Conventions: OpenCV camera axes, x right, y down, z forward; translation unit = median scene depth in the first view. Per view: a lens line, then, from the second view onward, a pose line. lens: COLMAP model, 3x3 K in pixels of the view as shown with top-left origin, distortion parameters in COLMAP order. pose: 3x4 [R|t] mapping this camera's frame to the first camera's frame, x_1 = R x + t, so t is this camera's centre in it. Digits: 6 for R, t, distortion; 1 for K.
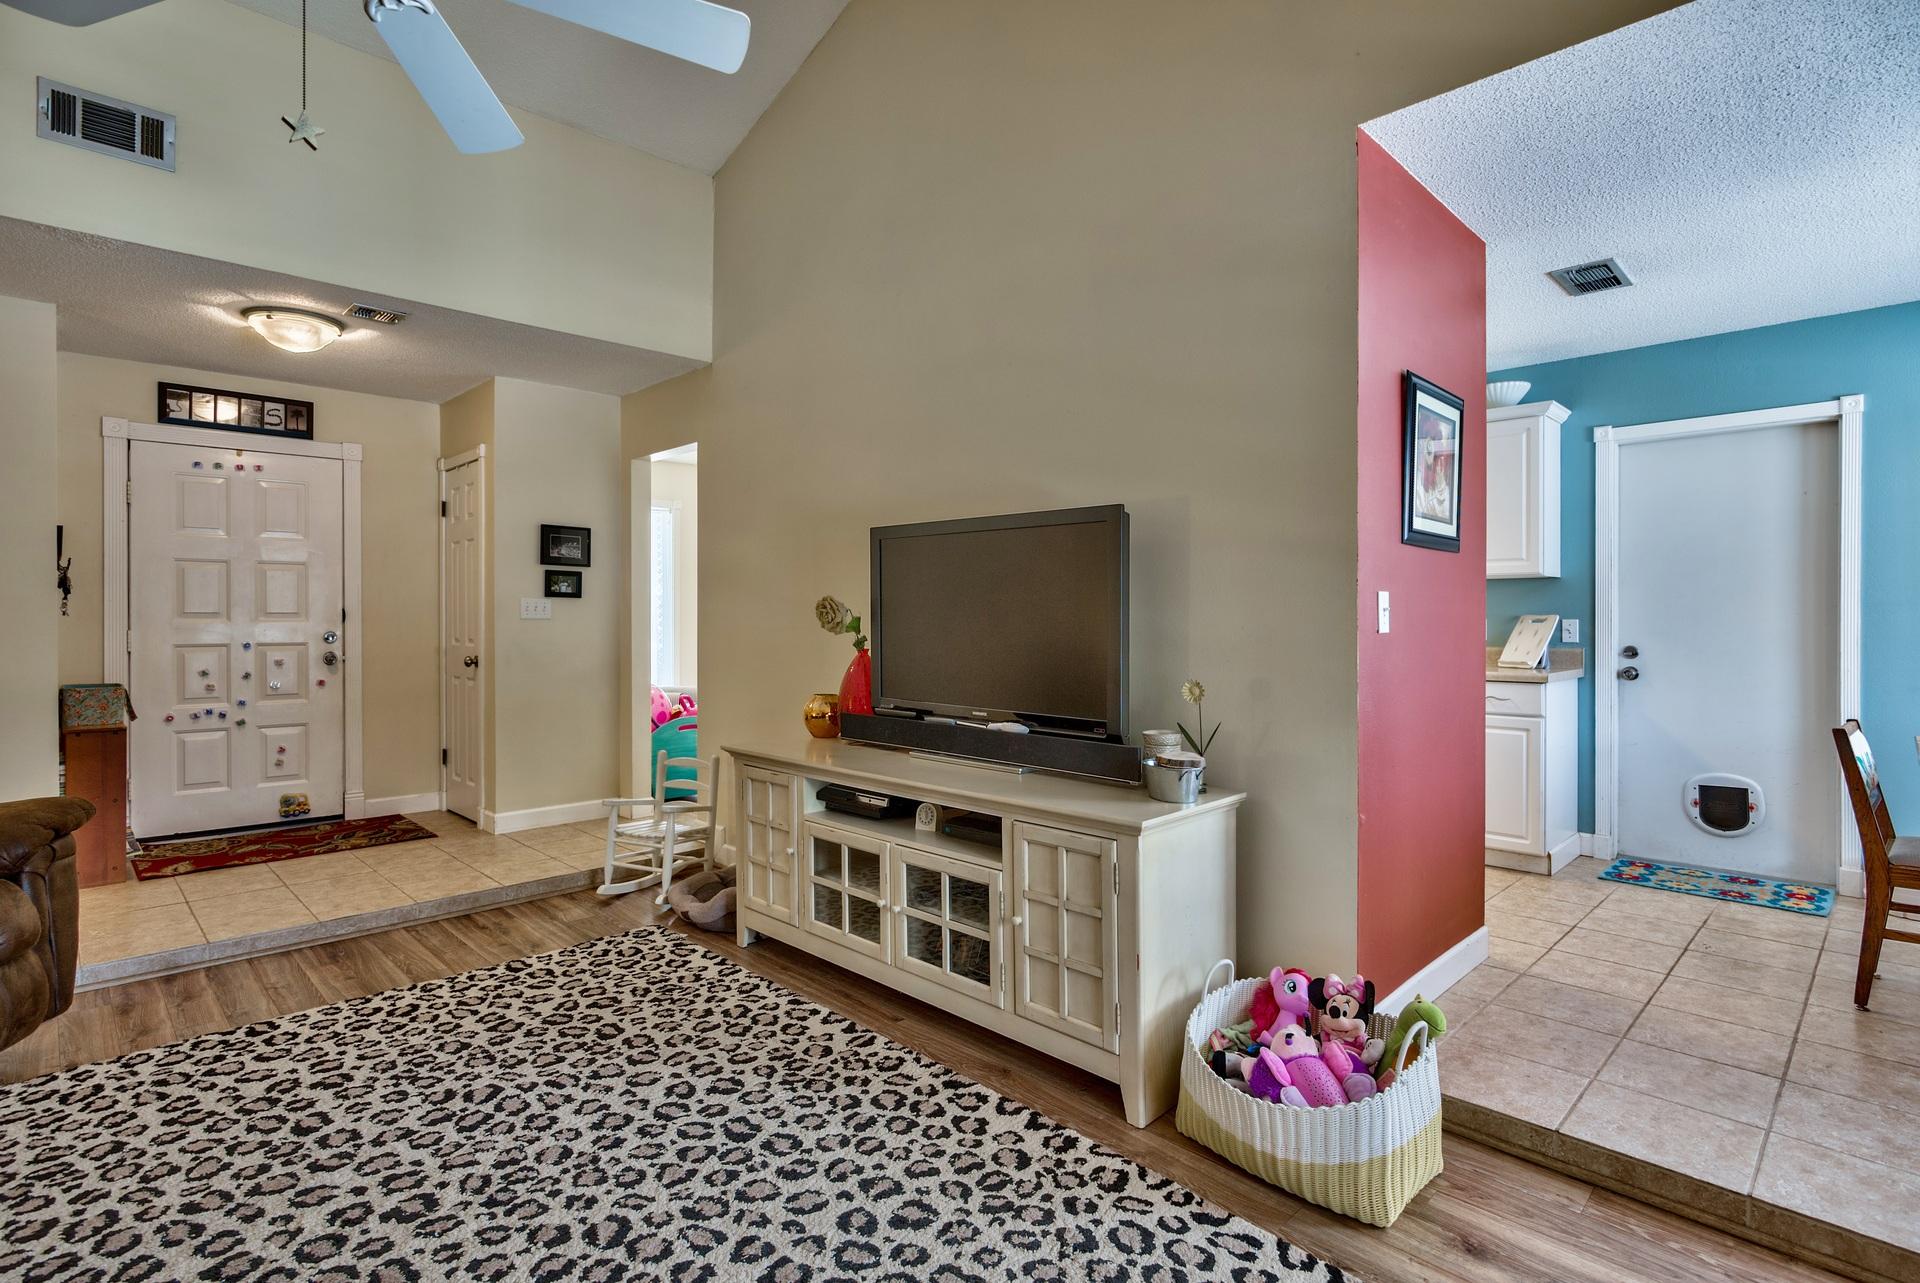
lens RADIAL K [[945.2, 0, 940.7], [0, 945.2, 614.9], [0, 0, 1]] dist [-0.003521, 0.000008]
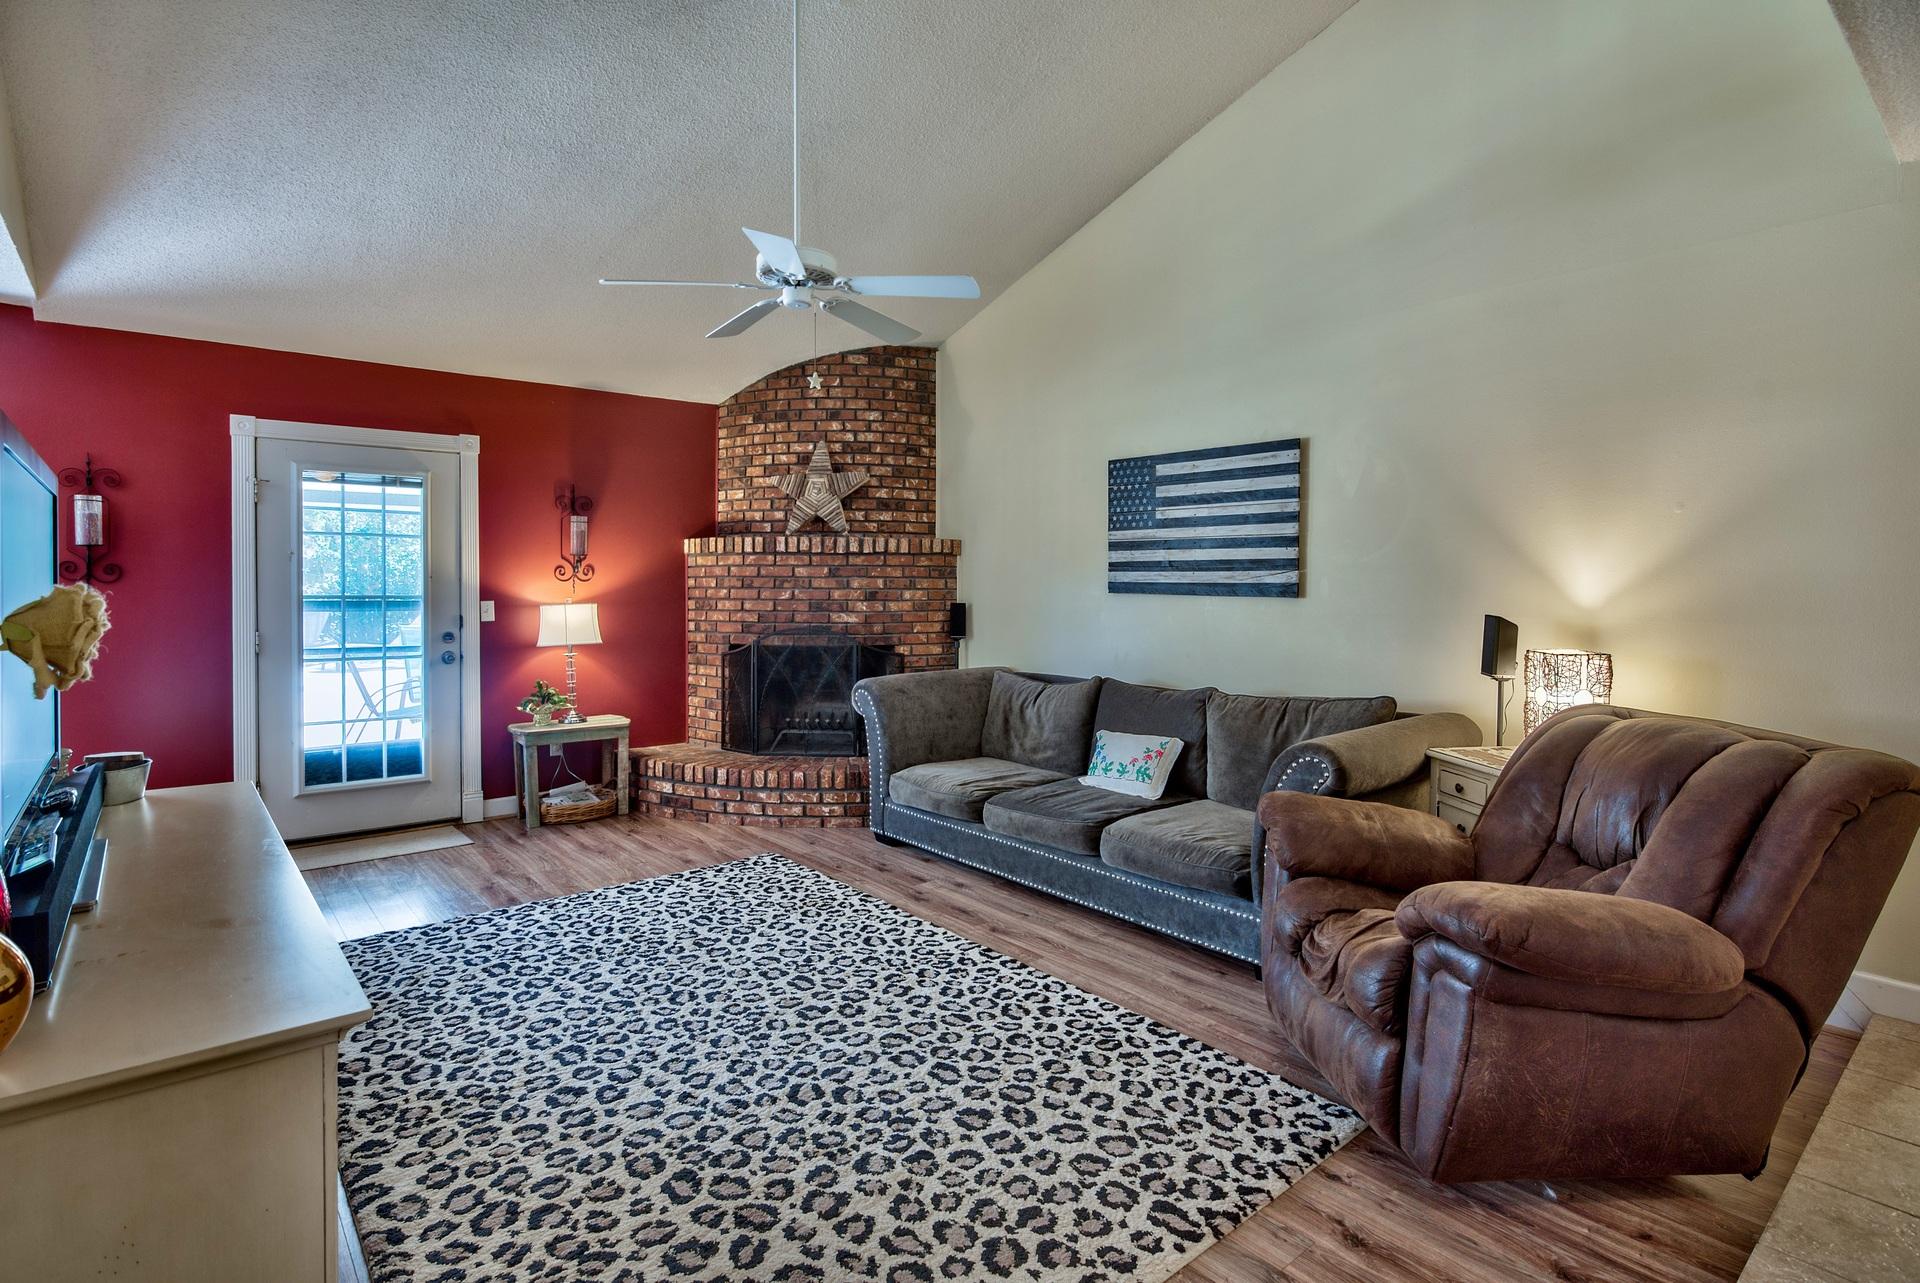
lens RADIAL K [[945.2, 0, 940.7], [0, 945.2, 614.9], [0, 0, 1]] dist [-0.003521, 0.000008]
pose [[-0.997603, -0.004372, 0.069055, -0.646732], [-0.002017, 0.999415, 0.034141, -0.031813], [-0.069164, 0.033920, -0.997028, 1.833673]]
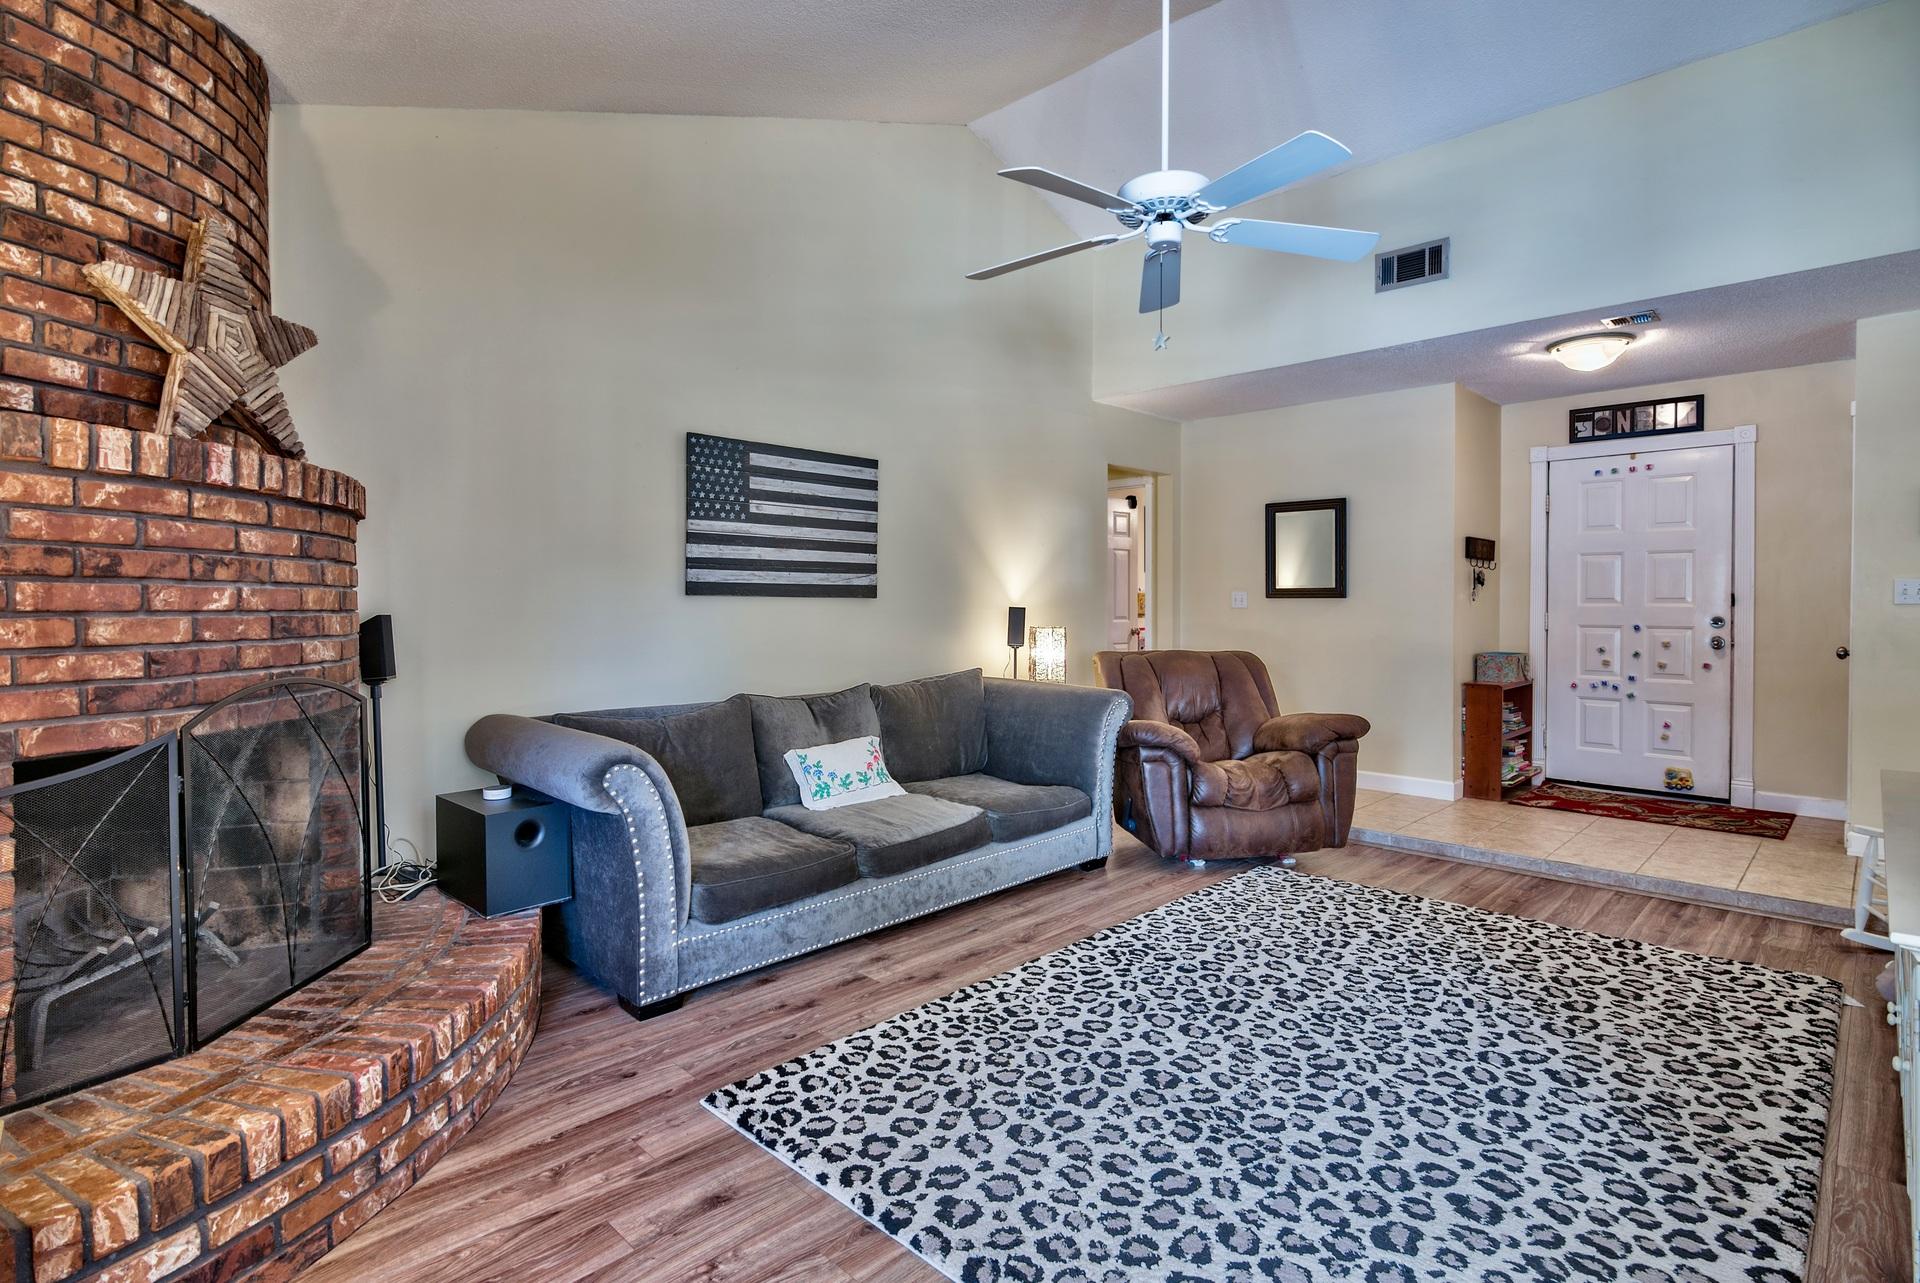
lens RADIAL K [[940.8, 0, 961.2], [0, 940.8, 618.4], [0, 0, 1]] dist [-0.003014, 0.000150]
pose [[0.029322, 0.016942, -0.999426, 0.688870], [0.002248, 0.999853, 0.017015, 0.001355], [0.999567, -0.002745, 0.029280, 0.323698]]
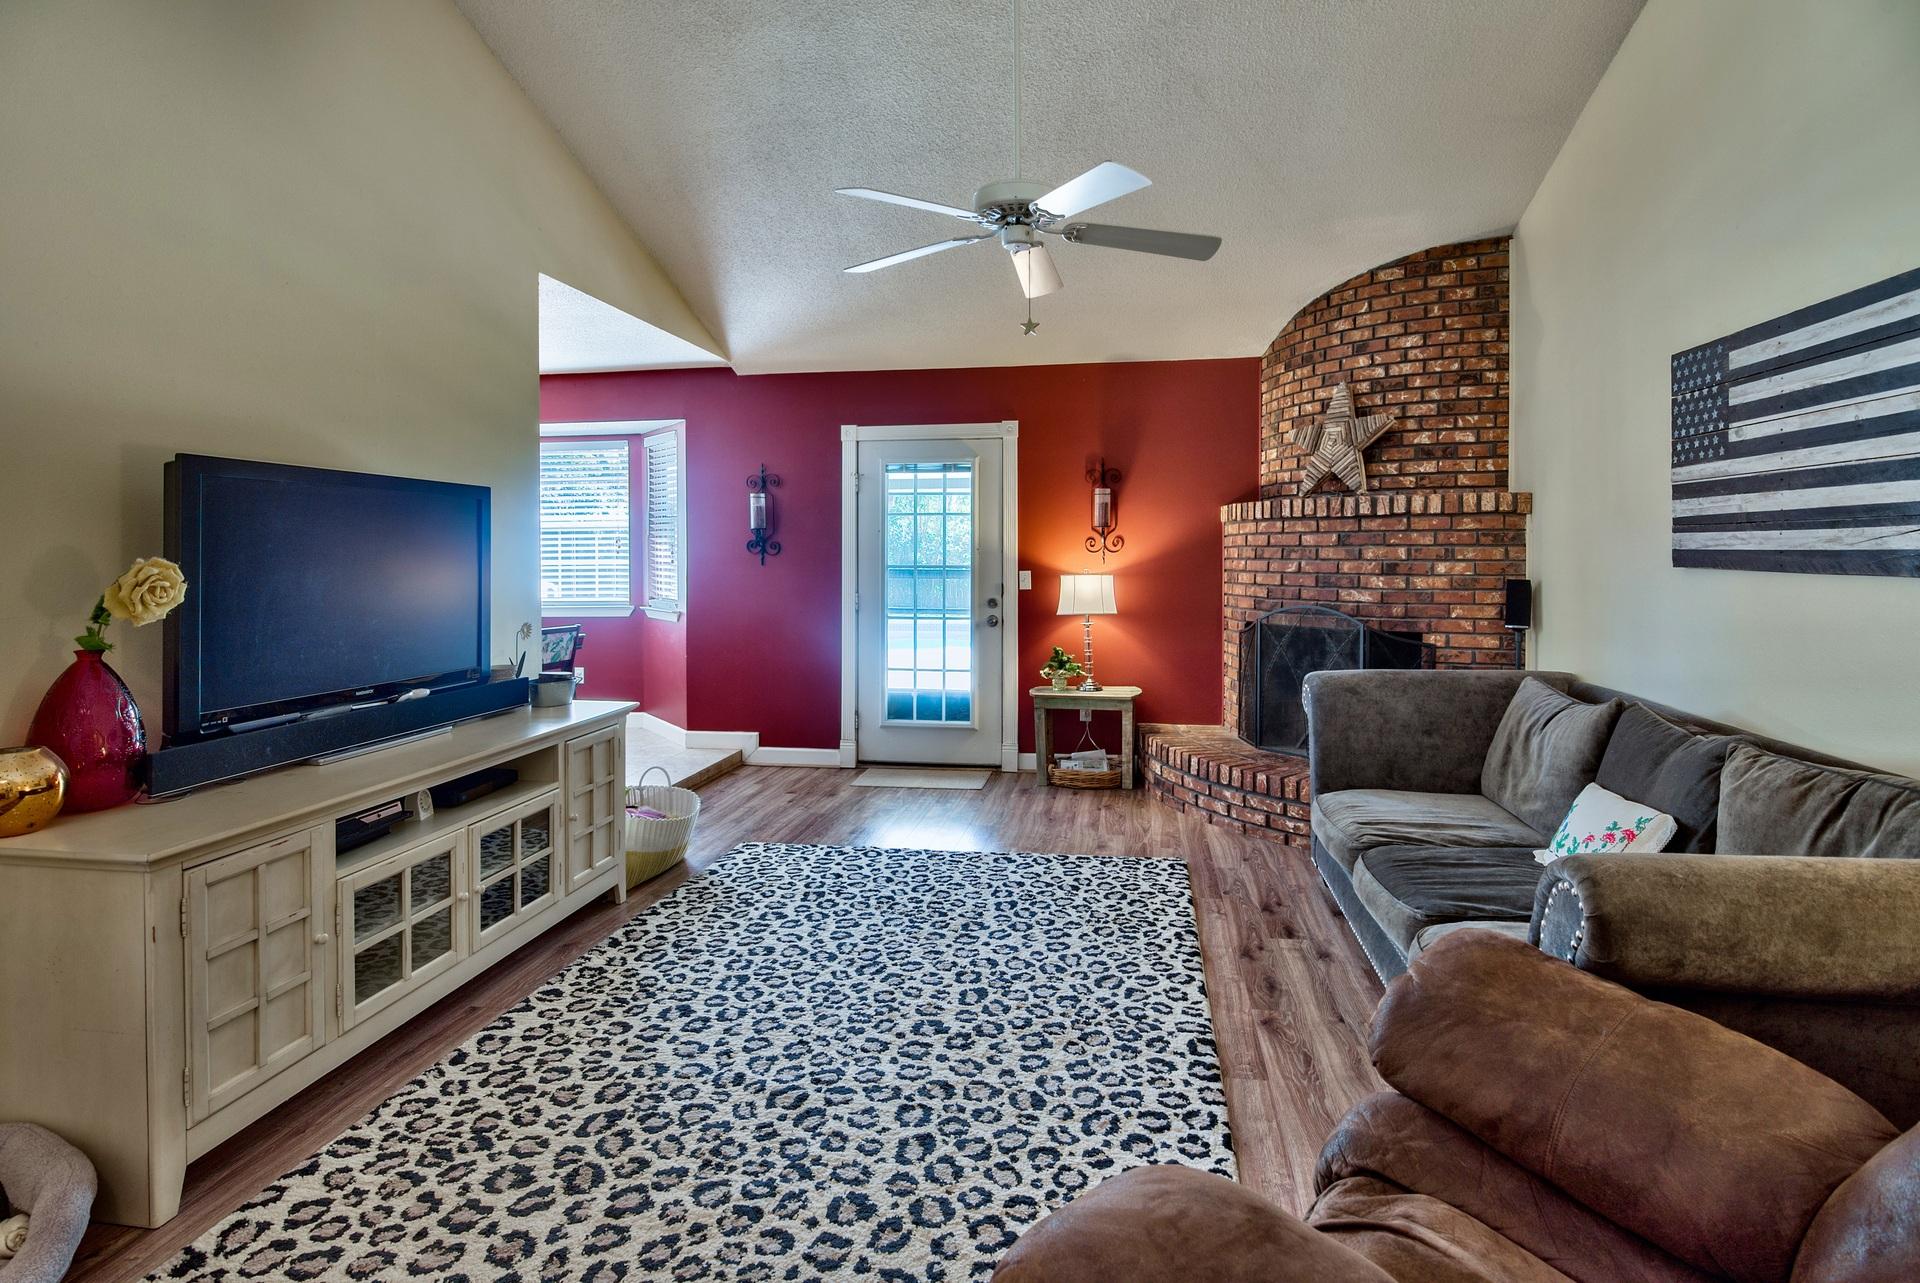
lens RADIAL K [[962.1, 0, 1008.8], [0, 962.1, 572.8], [0, 0, 1]] dist [-0.002916, -0.001143]
pose [[-0.626569, -0.013812, 0.779243, -1.265481], [0.002871, 0.999795, 0.020030, -0.030933], [-0.779360, 0.014787, -0.626402, 1.320331]]
